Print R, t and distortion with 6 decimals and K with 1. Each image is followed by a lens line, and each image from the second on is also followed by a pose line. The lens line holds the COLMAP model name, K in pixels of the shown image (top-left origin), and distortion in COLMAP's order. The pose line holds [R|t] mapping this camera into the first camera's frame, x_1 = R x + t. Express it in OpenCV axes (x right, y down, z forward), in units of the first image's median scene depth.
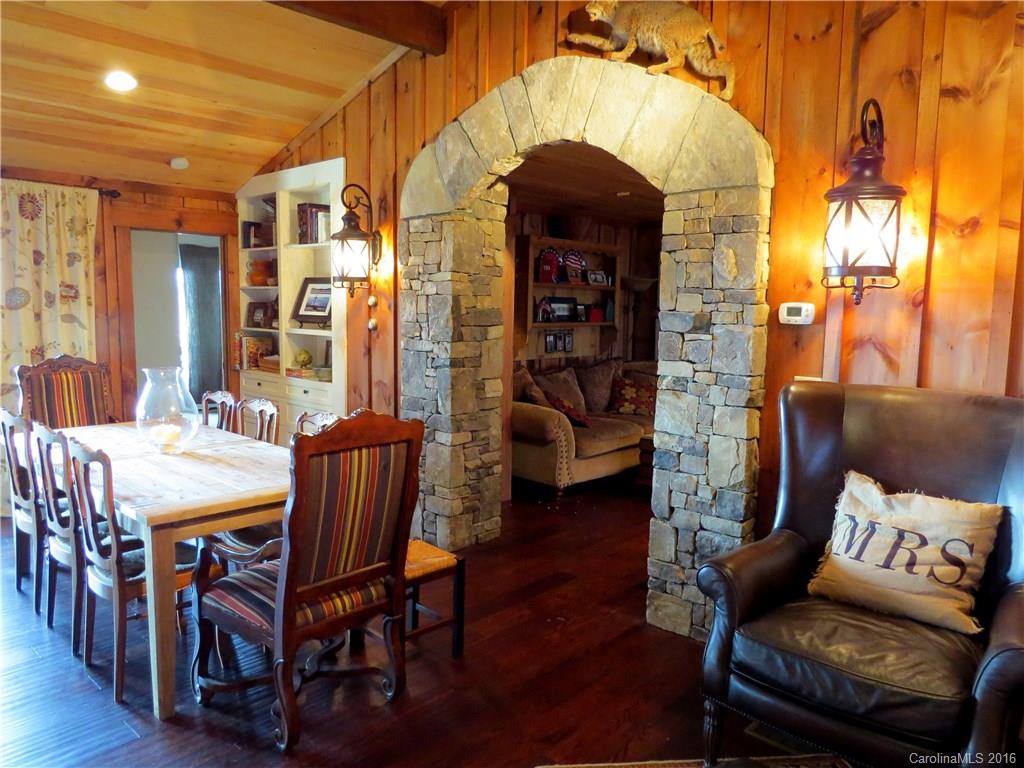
lens RADIAL K [[728.2, 0, 513.6], [0, 728.2, 387.0], [0, 0, 1]] dist [-0.029107, 0.001955]
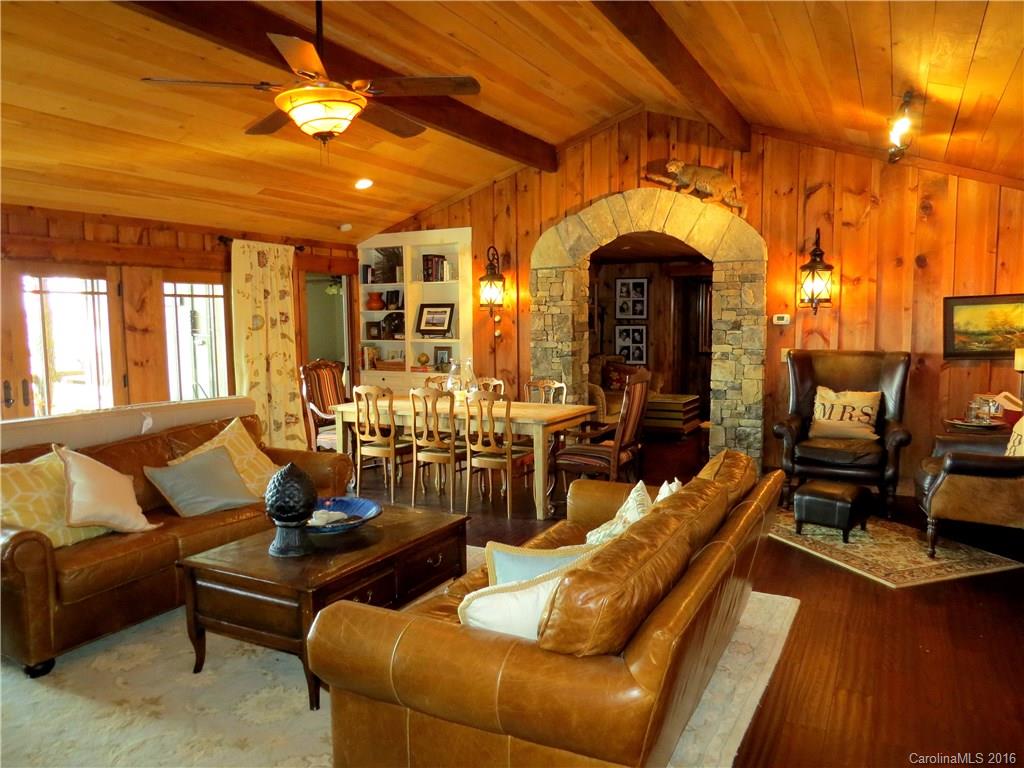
lens RADIAL K [[728.2, 0, 511.9], [0, 728.2, 385.2], [0, 0, 1]] dist [-0.029107, 0.001955]
pose [[0.967537, -0.047726, 0.248181, -0.828414], [0.052738, 0.998516, -0.013583, 0.072160], [-0.247165, 0.026231, 0.968618, -0.788168]]
